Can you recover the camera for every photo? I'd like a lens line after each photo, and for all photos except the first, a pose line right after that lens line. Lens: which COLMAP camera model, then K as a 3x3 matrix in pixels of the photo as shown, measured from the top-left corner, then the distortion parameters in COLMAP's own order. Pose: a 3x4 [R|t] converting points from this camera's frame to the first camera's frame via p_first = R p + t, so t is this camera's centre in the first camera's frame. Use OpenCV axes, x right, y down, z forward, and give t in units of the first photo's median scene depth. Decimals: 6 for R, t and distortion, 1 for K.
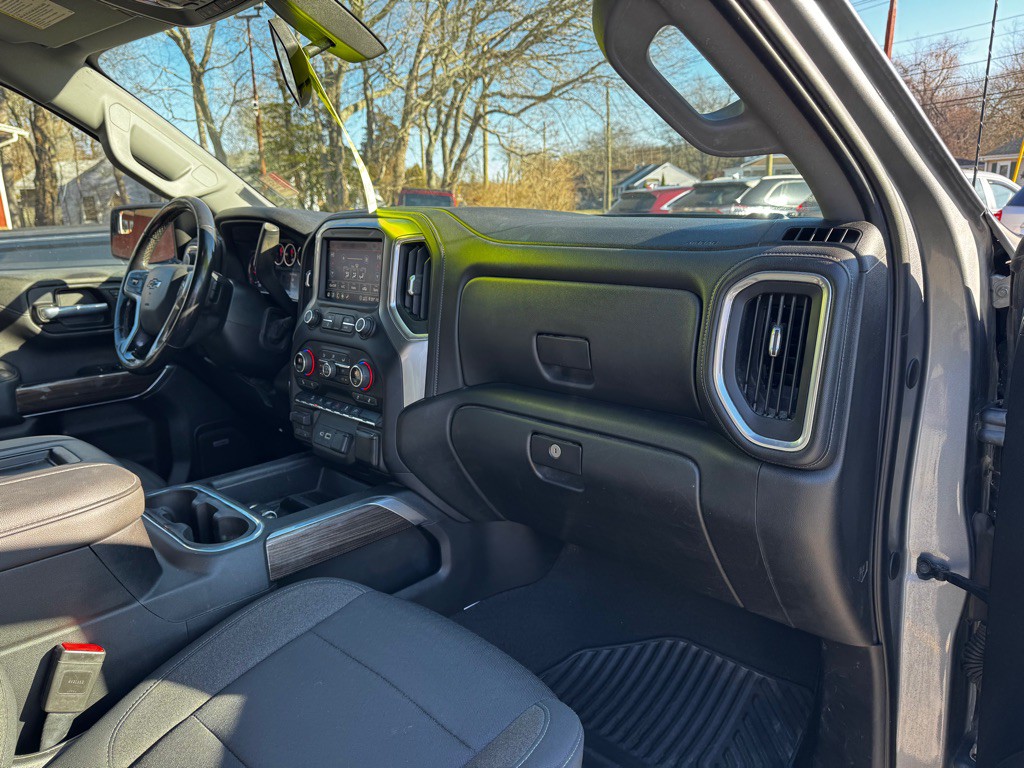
lens RADIAL K [[716.8, 0, 492.8], [0, 716.8, 372.7], [0, 0, 1]] dist [0.073479, -0.066940]
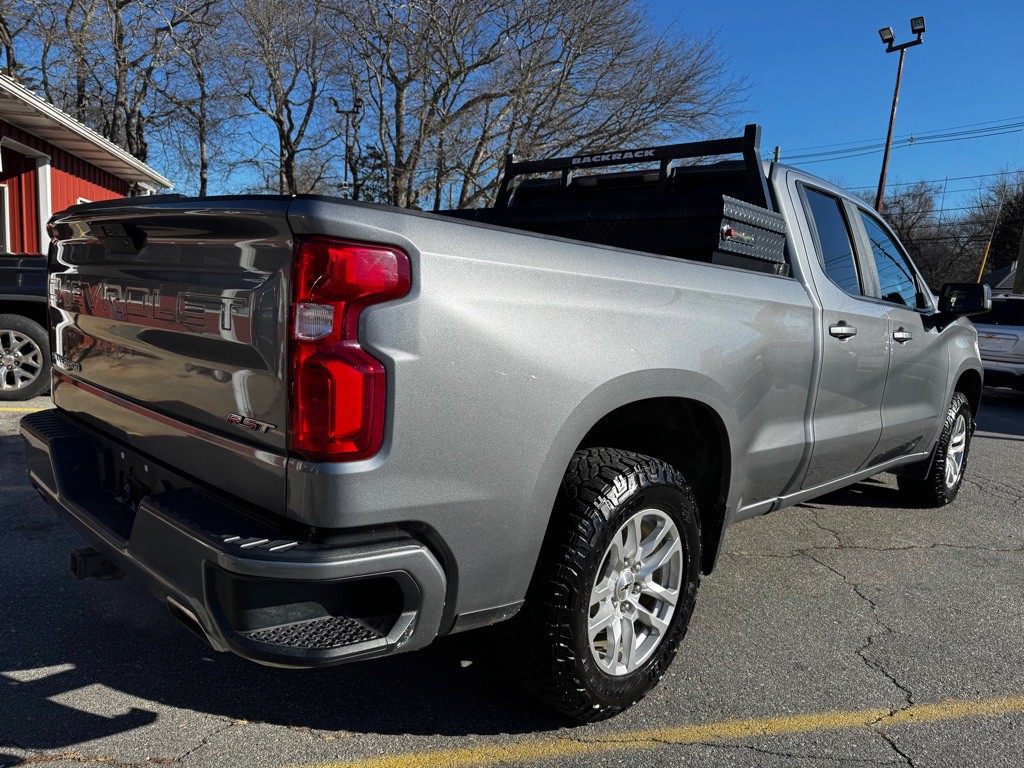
lens RADIAL K [[722.6, 0, 512.0], [0, 722.6, 384.0], [0, 0, 1]] dist [0.040700, -0.044427]
pose [[0.994918, 0.089648, 0.045843, -0.081680], [-0.084665, 0.991275, -0.101024, 0.038698], [-0.054500, 0.096629, 0.993827, -0.128670]]
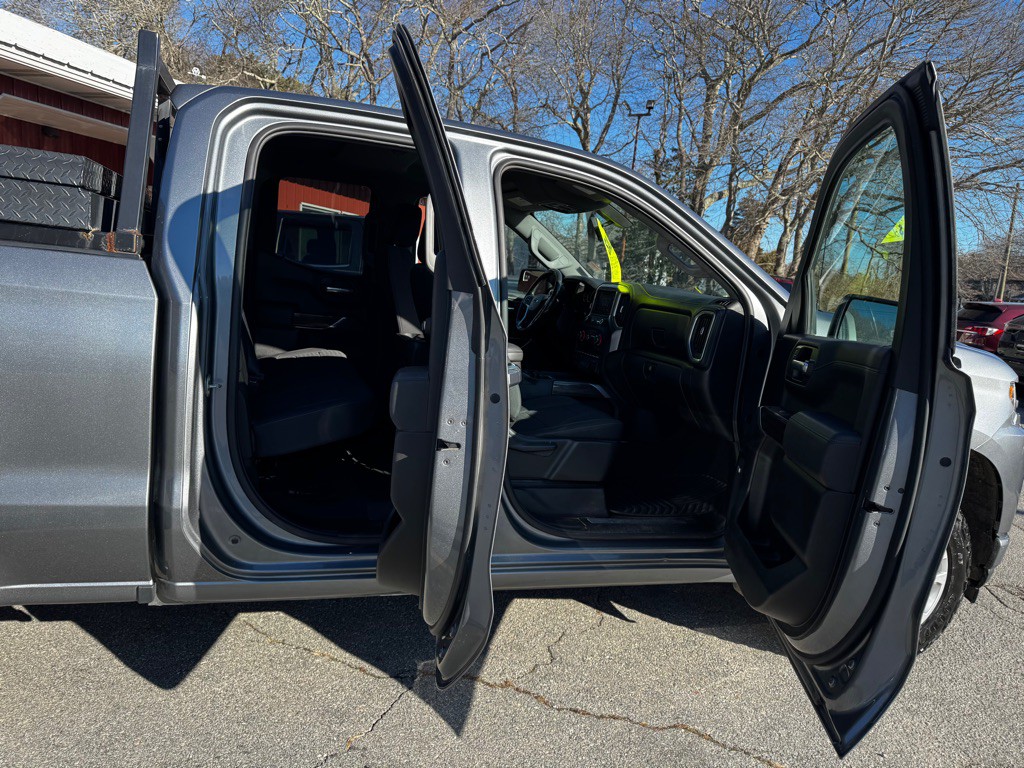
lens RADIAL K [[719.1, 0, 510.9], [0, 719.1, 389.2], [0, 0, 1]] dist [0.061840, -0.073012]
pose [[0.893626, 0.180265, -0.411020, 0.030221], [-0.212132, 0.976689, -0.032855, 0.015455], [0.395516, 0.116551, 0.911034, -0.071319]]
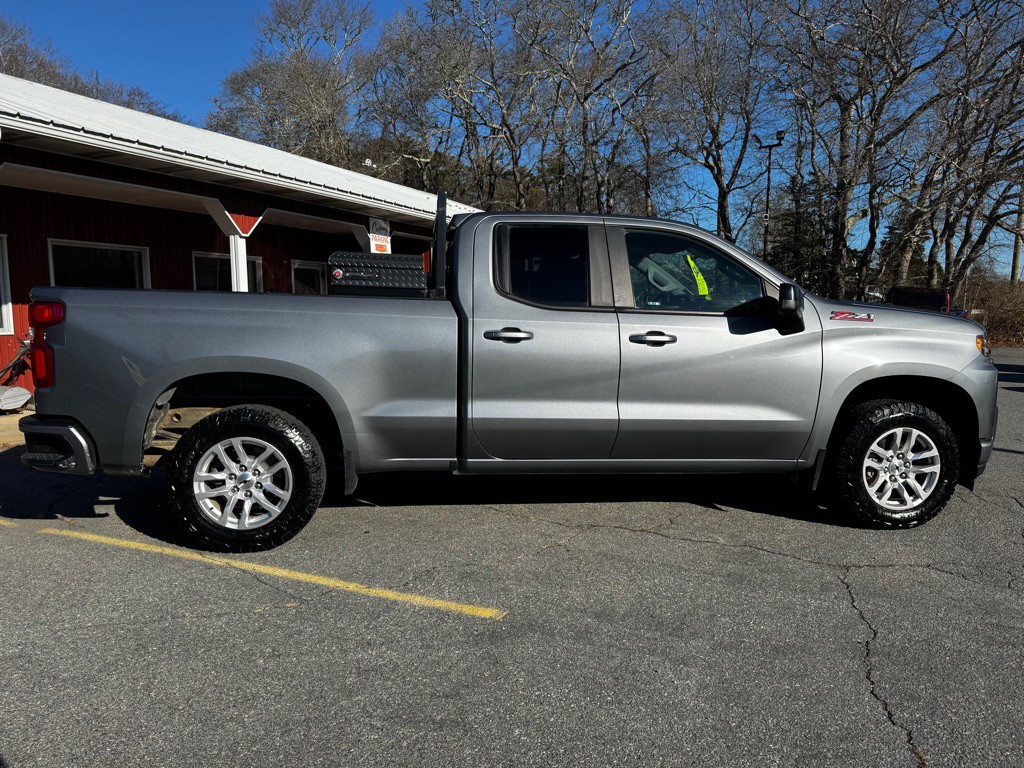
lens RADIAL K [[719.1, 0, 510.9], [0, 719.1, 389.2], [0, 0, 1]] dist [0.061840, -0.073012]
pose [[0.797295, 0.100021, -0.595245, 0.067985], [-0.163649, 0.985057, -0.053676, 0.032895], [0.580982, 0.140207, 0.801749, -0.133148]]
